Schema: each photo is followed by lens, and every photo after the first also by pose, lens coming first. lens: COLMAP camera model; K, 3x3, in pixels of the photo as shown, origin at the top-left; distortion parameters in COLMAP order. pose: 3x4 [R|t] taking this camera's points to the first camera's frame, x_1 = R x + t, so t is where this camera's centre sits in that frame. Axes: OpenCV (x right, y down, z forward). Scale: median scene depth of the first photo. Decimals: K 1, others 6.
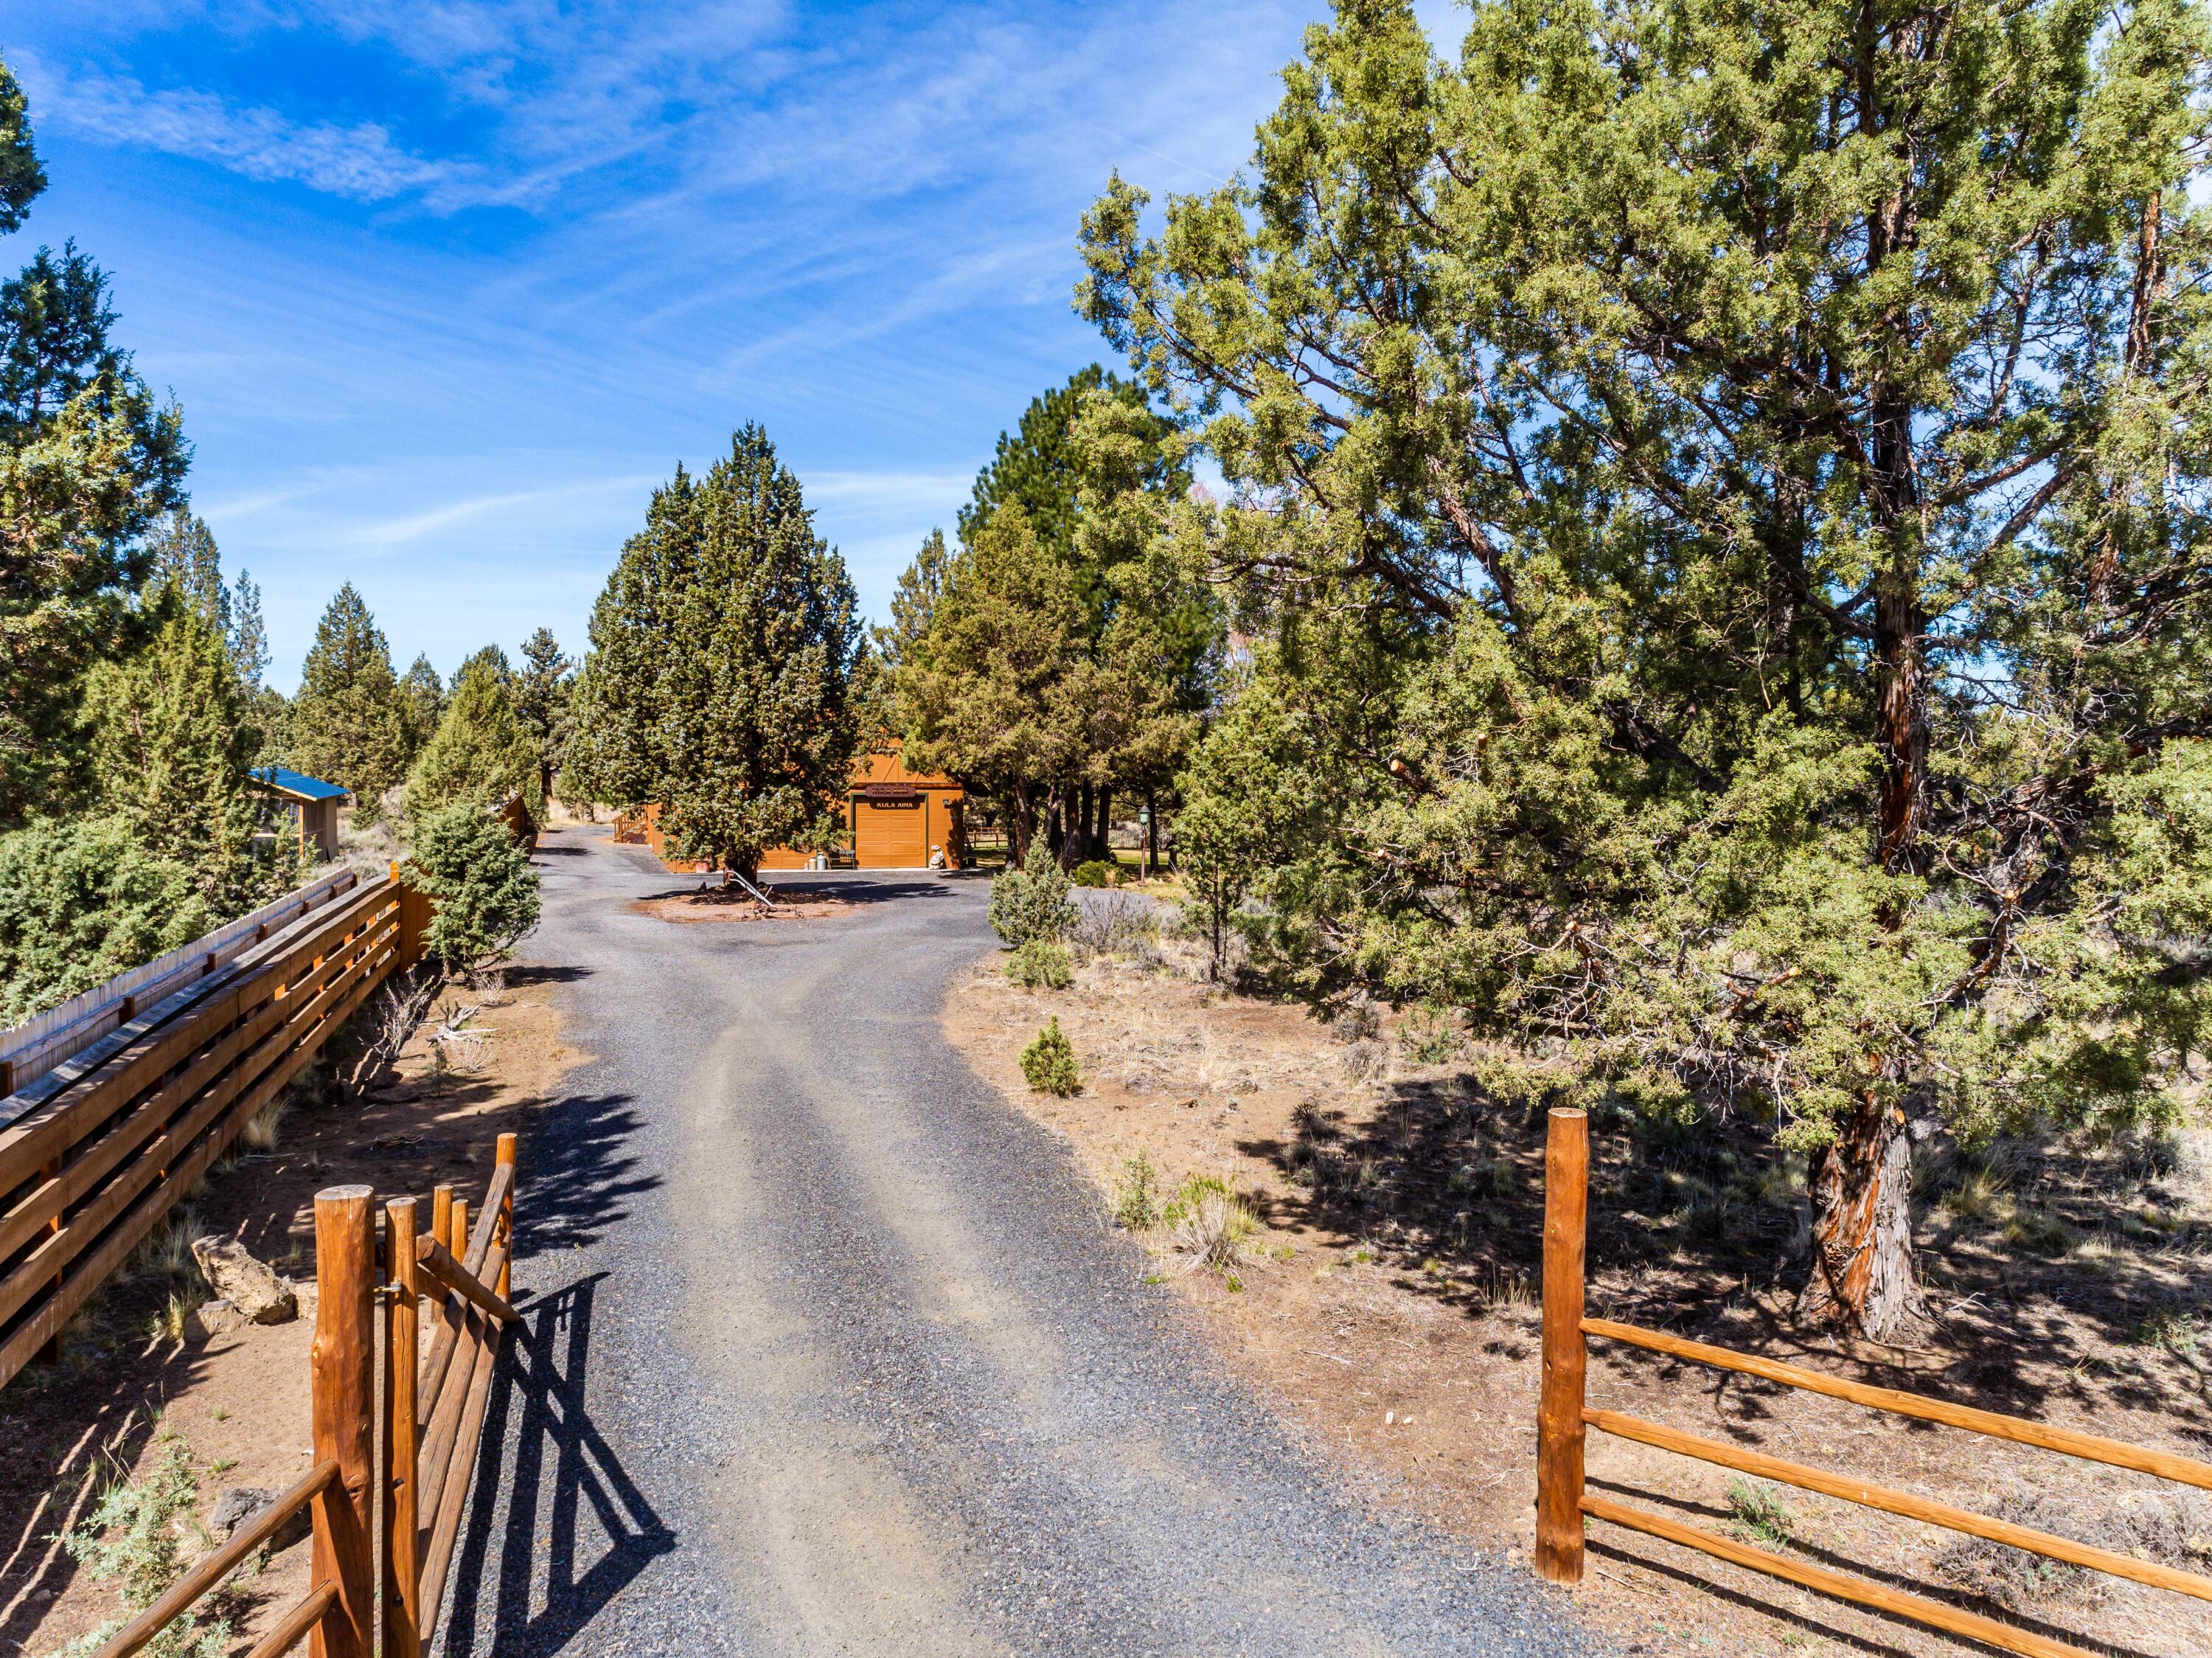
lens RADIAL K [[1661.1, 0, 1115.9], [0, 1661.1, 835.3], [0, 0, 1]] dist [0.018422, 0.007731]
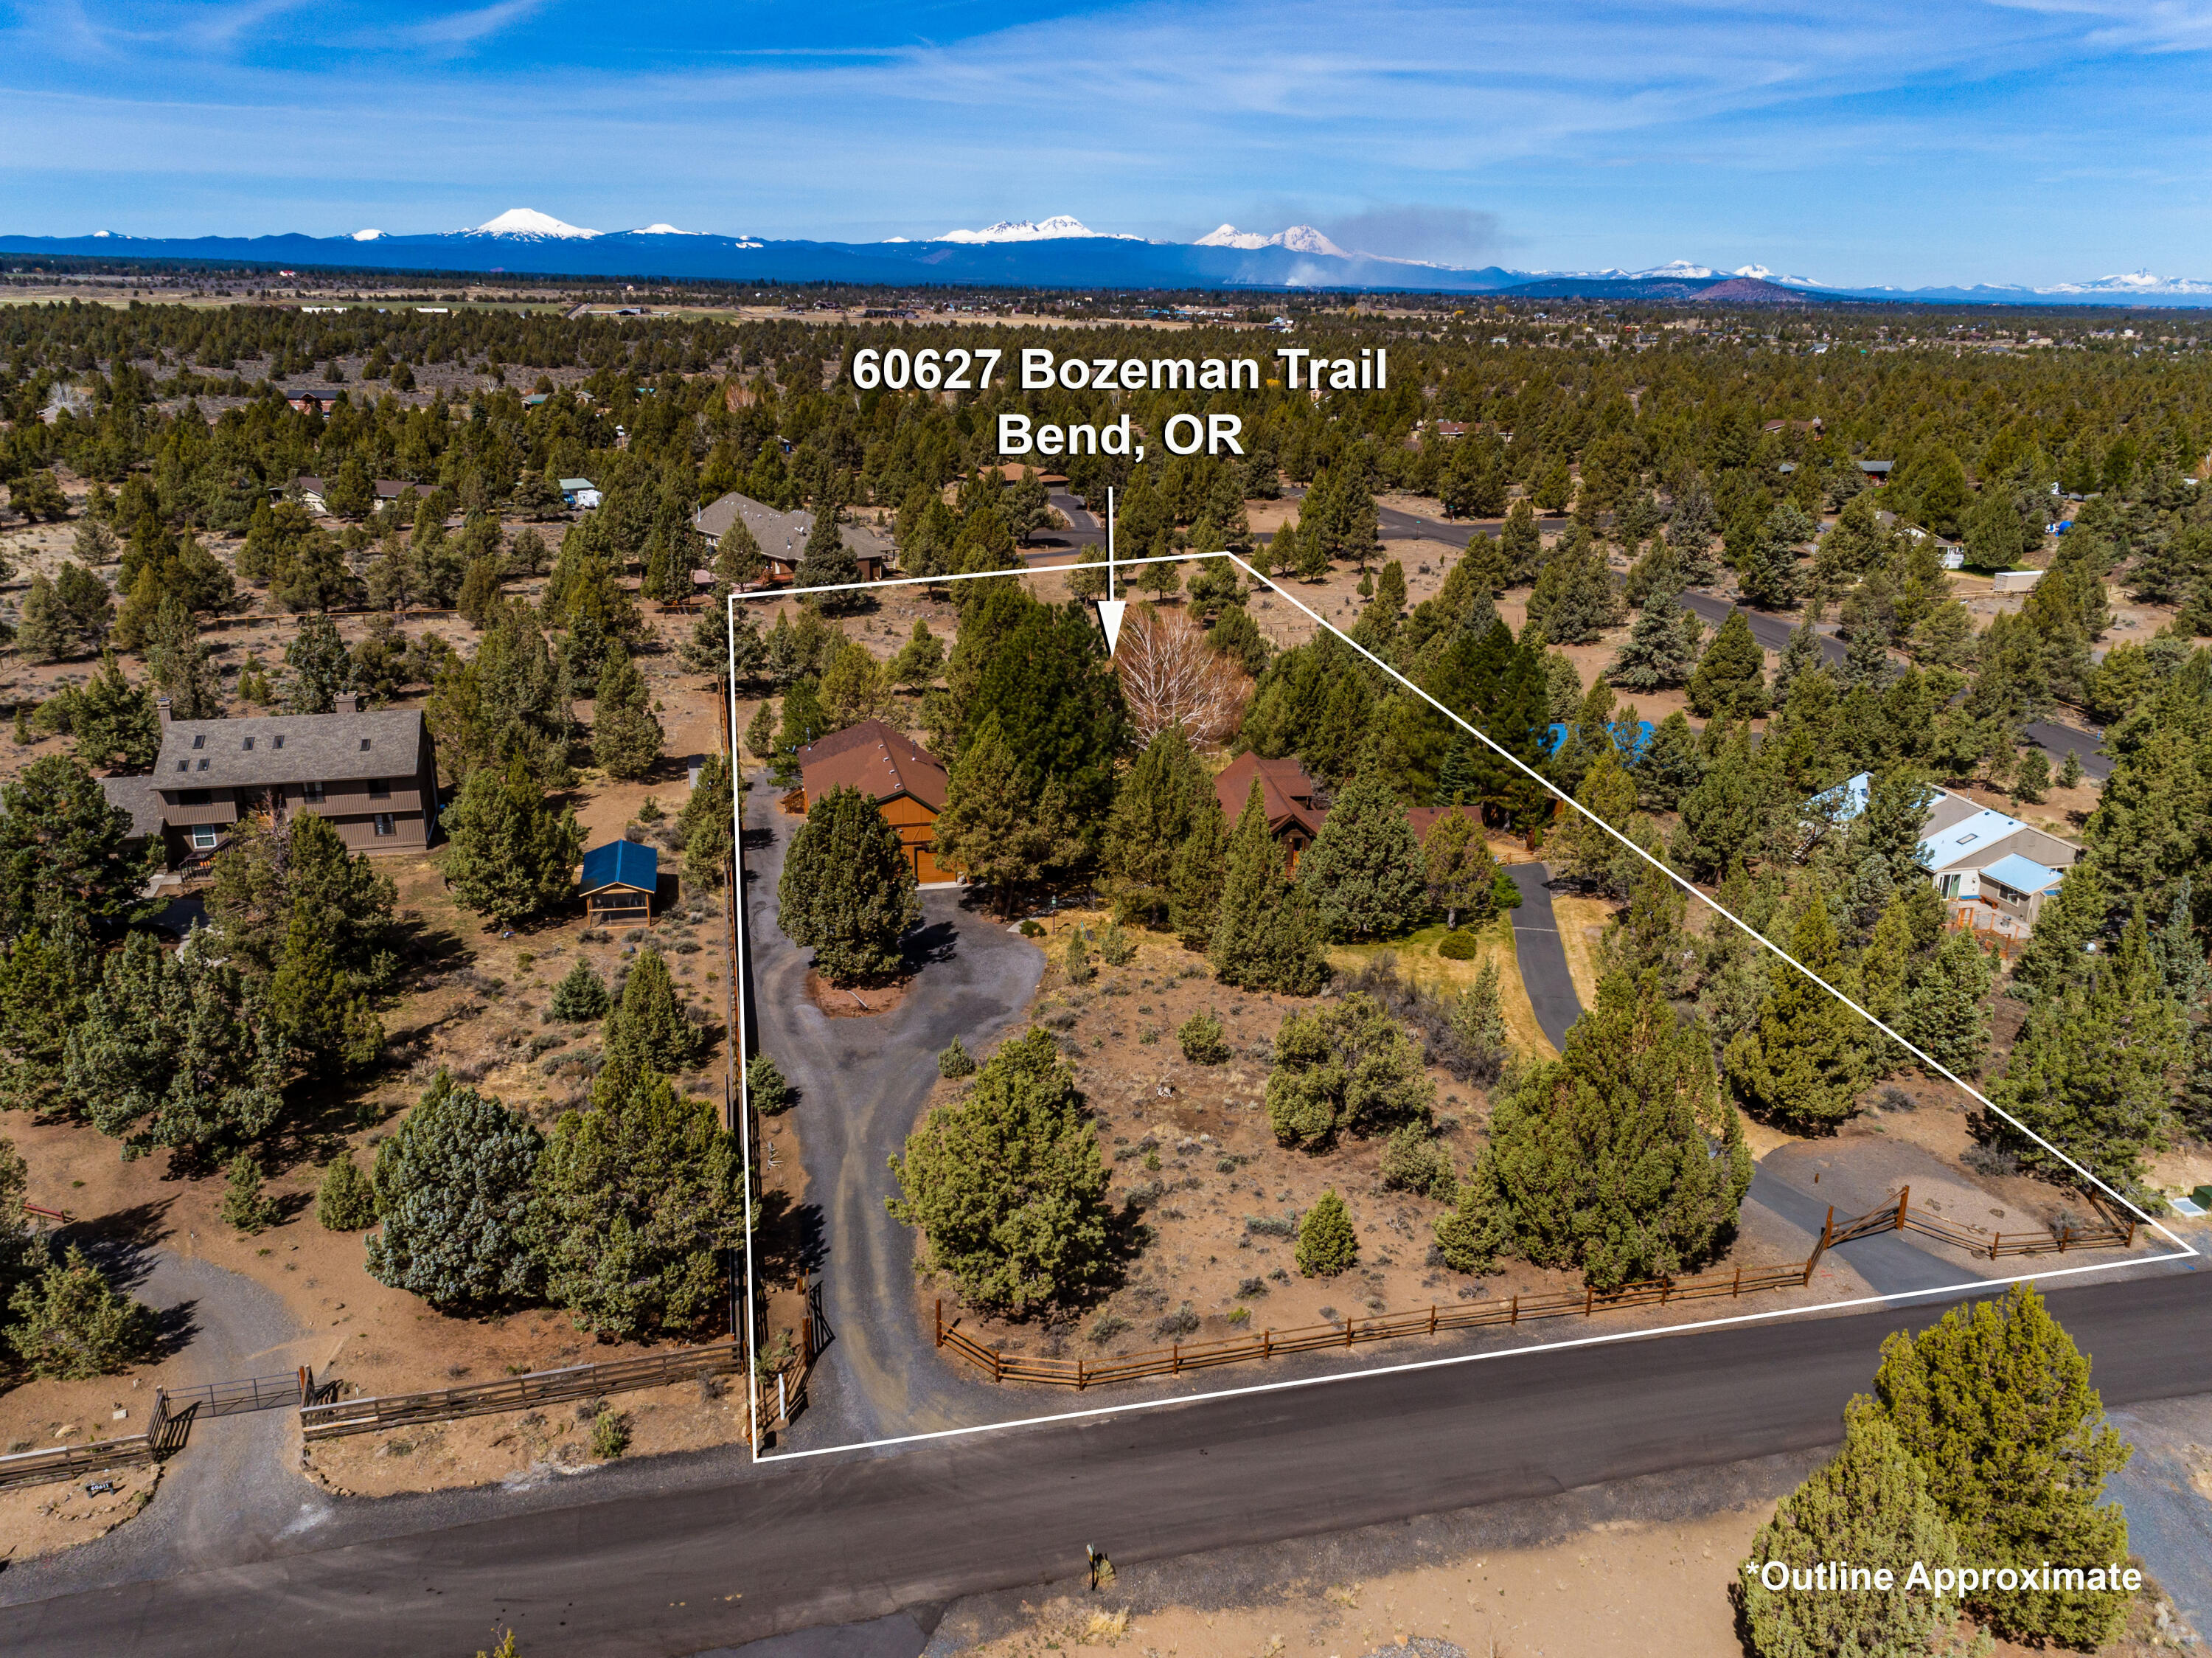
lens RADIAL K [[1661.1, 0, 1108.5], [0, 1661.1, 910.4], [0, 0, 1]] dist [0.018422, 0.007731]
pose [[0.995832, 0.030408, -0.085984, 0.467285], [-0.003398, 0.954497, 0.298201, -1.096176], [0.091139, -0.296666, 0.950622, -1.643851]]
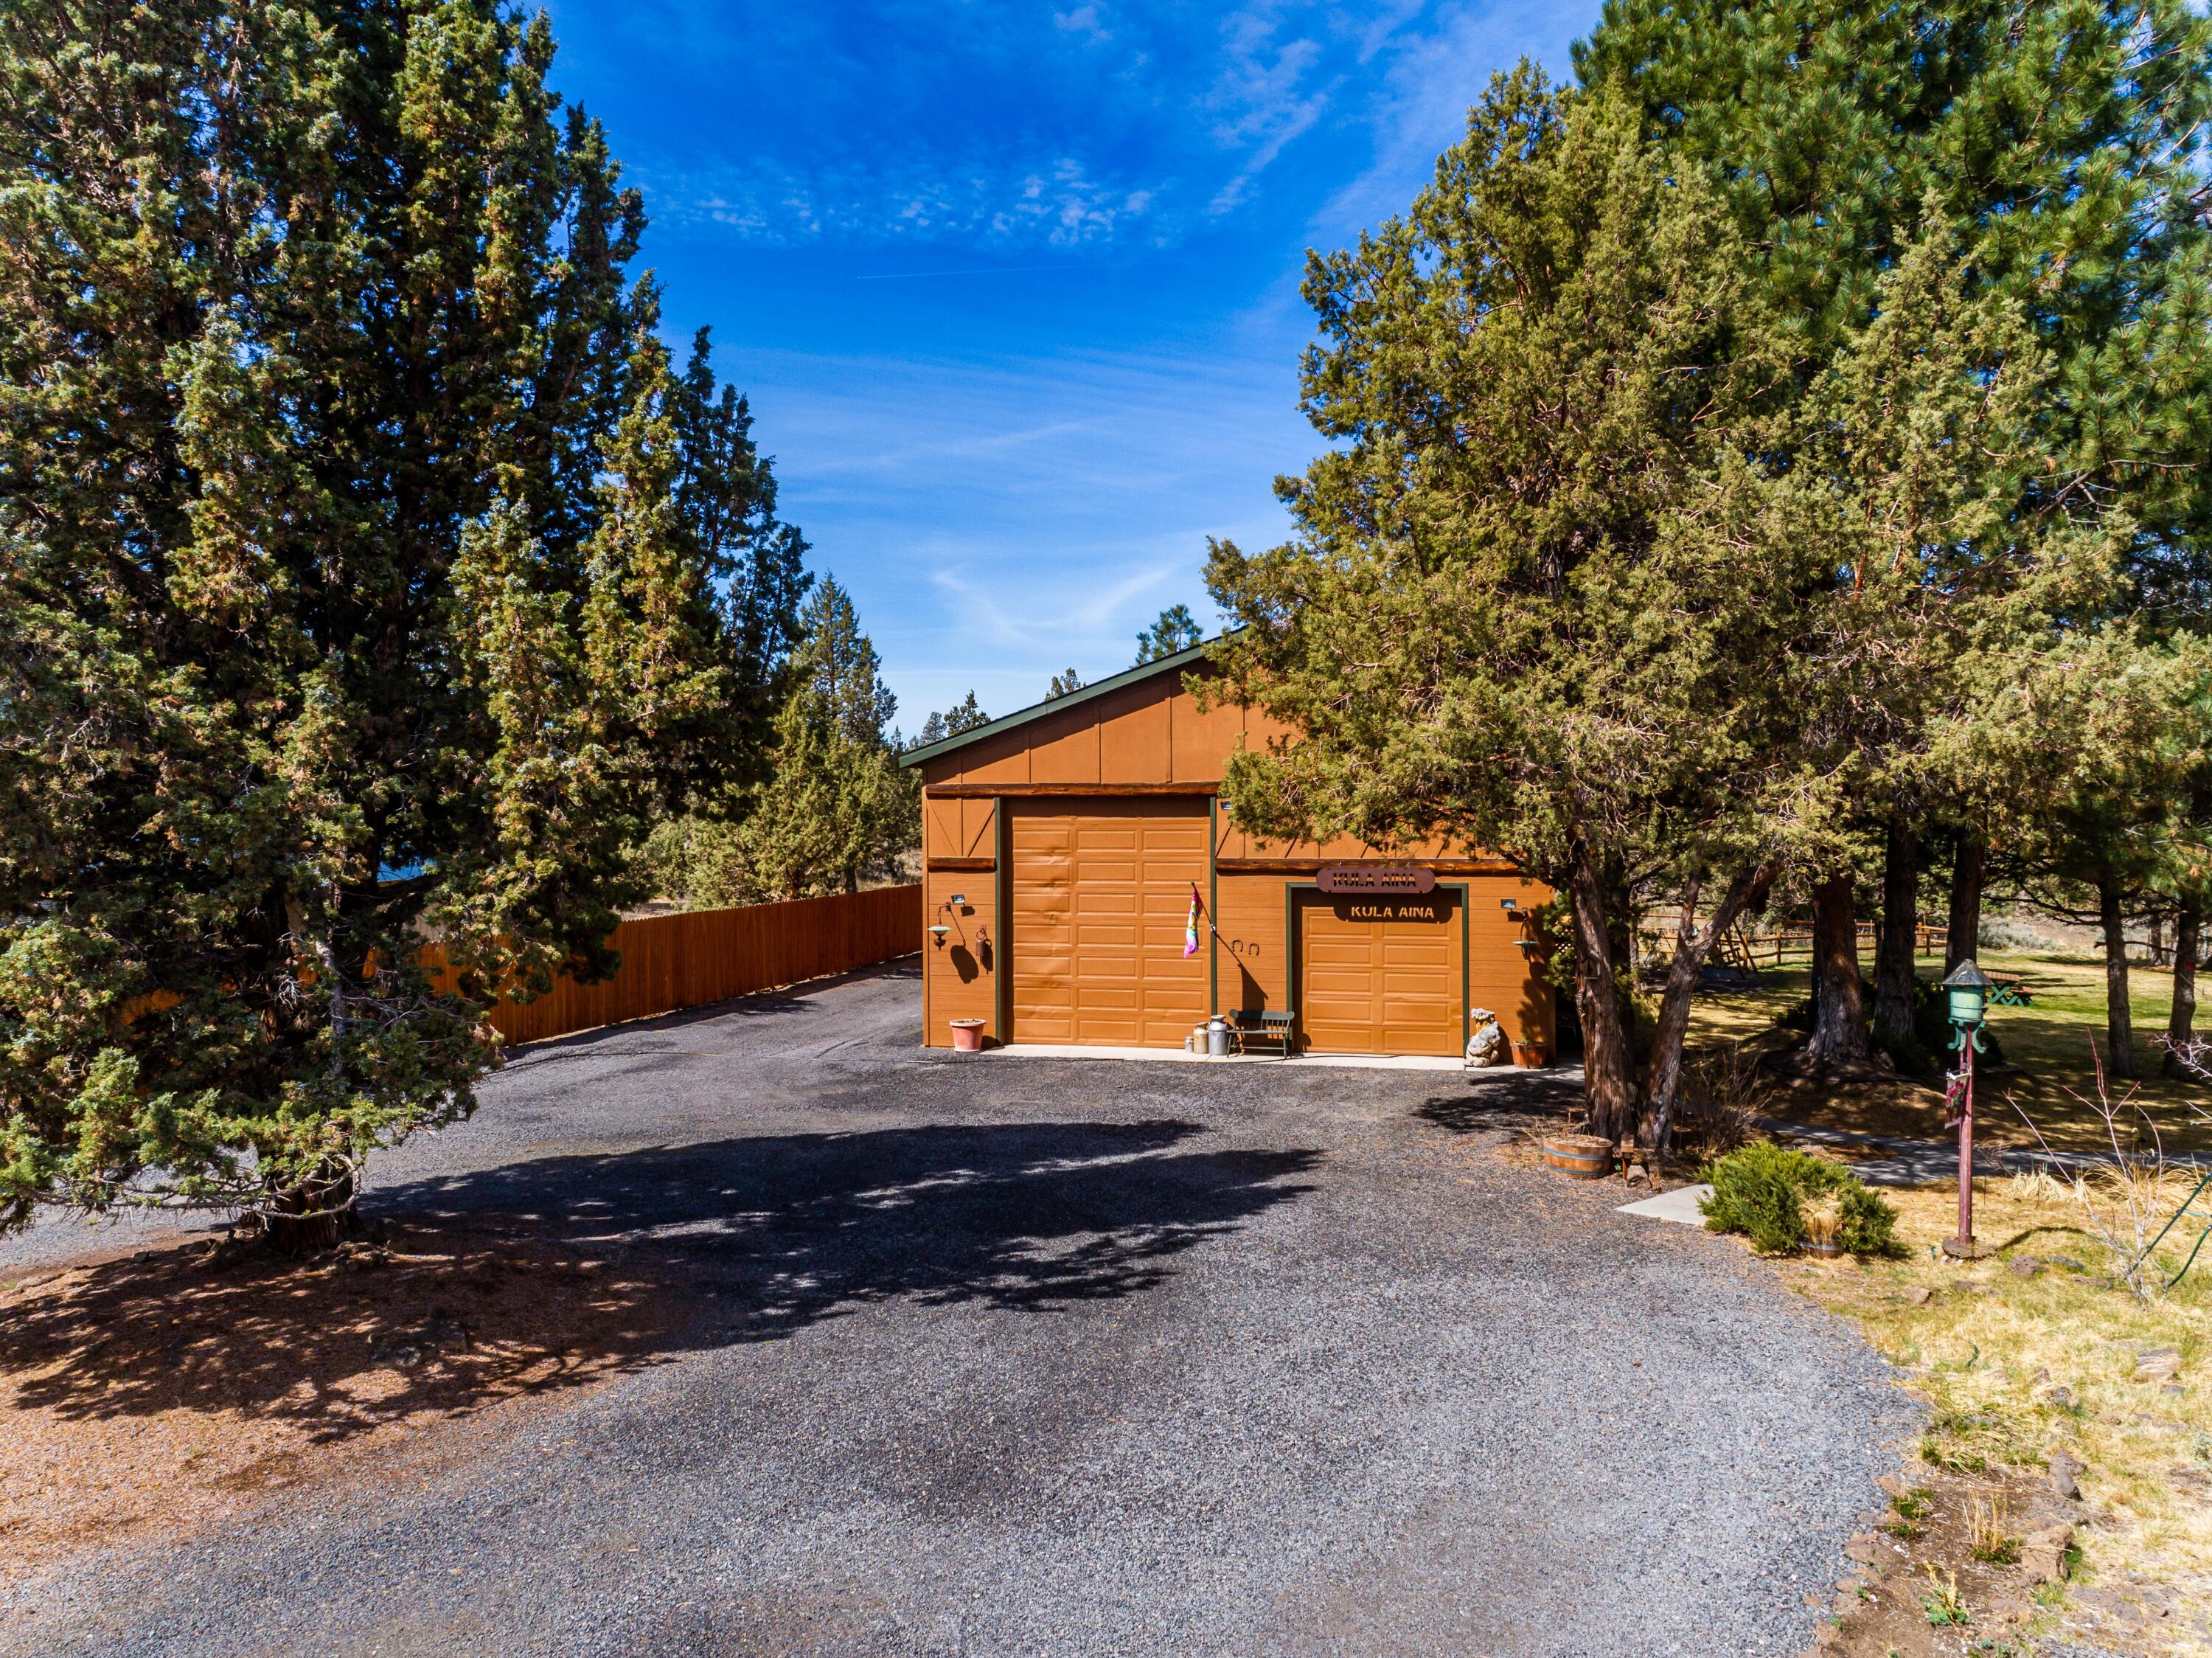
lens RADIAL K [[1661.1, 0, 1110.2], [0, 1661.1, 807.6], [0, 0, 1]] dist [0.018422, 0.007731]
pose [[0.847044, -0.013660, -0.531348, 0.080396], [-0.013889, 0.998760, -0.047817, -0.051114], [0.531342, 0.047883, 0.845803, 1.274962]]
